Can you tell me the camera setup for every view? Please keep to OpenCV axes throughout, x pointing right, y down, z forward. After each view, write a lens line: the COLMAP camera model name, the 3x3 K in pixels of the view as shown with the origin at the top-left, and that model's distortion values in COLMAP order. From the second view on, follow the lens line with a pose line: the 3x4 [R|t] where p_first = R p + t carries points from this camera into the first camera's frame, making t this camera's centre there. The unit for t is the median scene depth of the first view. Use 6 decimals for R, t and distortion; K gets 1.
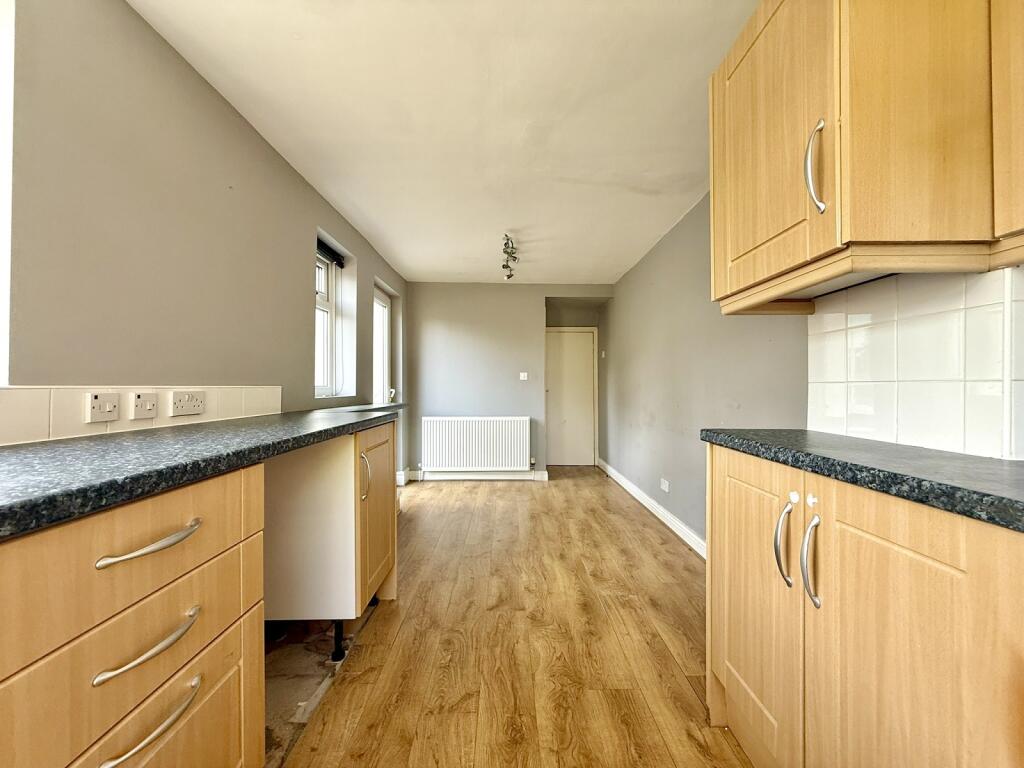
lens RADIAL K [[409.6, 0, 515.1], [0, 409.6, 386.0], [0, 0, 1]] dist [-0.001877, -0.000180]
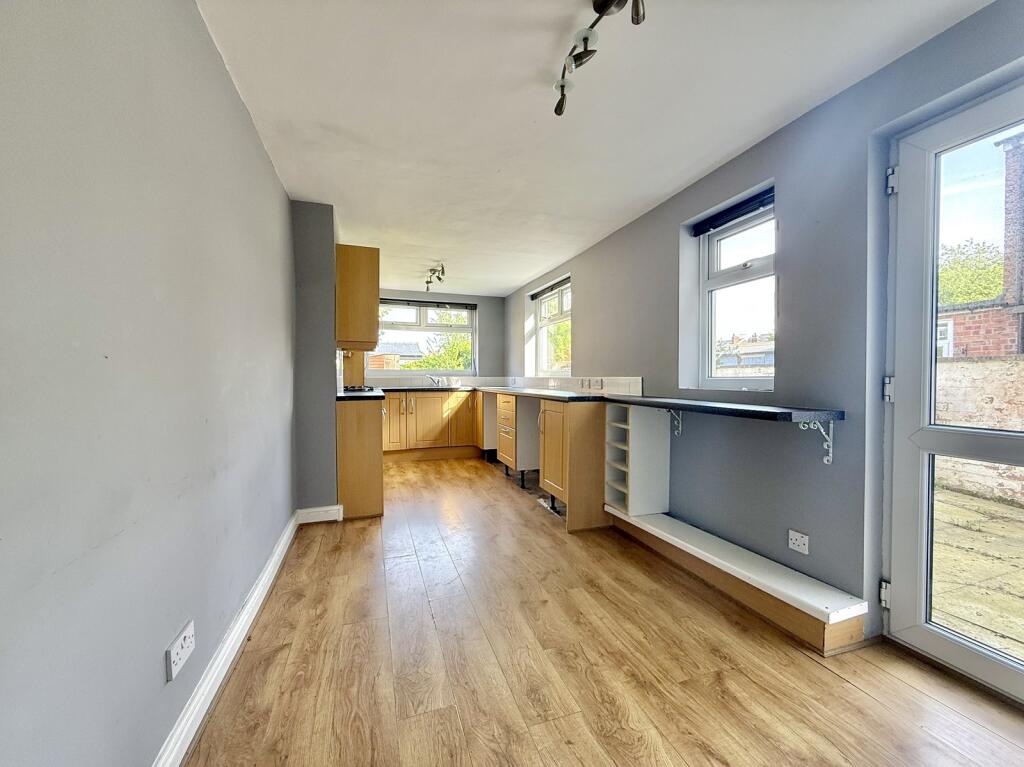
lens RADIAL K [[409.6, 0, 515.3], [0, 409.6, 382.8], [0, 0, 1]] dist [-0.001877, -0.000180]
pose [[-0.949126, 0.001535, -0.314893, 0.232841], [-0.002530, 0.999919, 0.012500, -0.001892], [0.314887, 0.012661, -0.949045, 1.684841]]
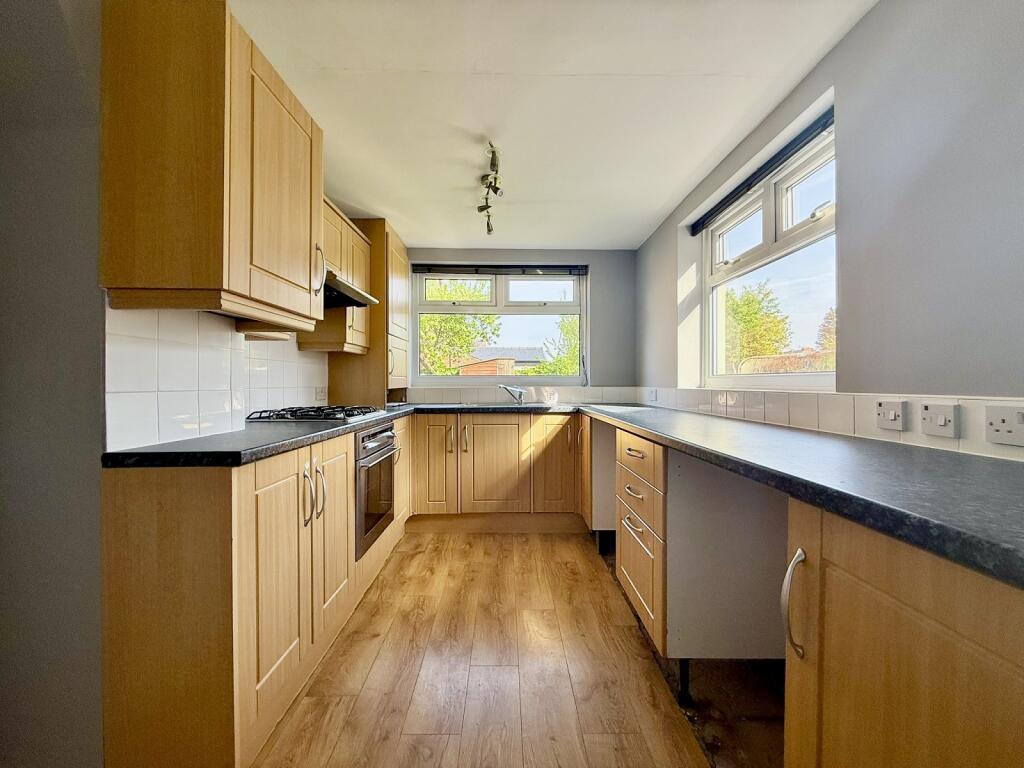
lens RADIAL K [[409.6, 0, 510.8], [0, 409.6, 384.8], [0, 0, 1]] dist [-0.001877, -0.000180]
pose [[-0.999942, -0.003752, 0.010130, 0.017387], [-0.003736, 0.999992, 0.001620, -0.012312], [-0.010136, 0.001583, -0.999947, 0.999861]]
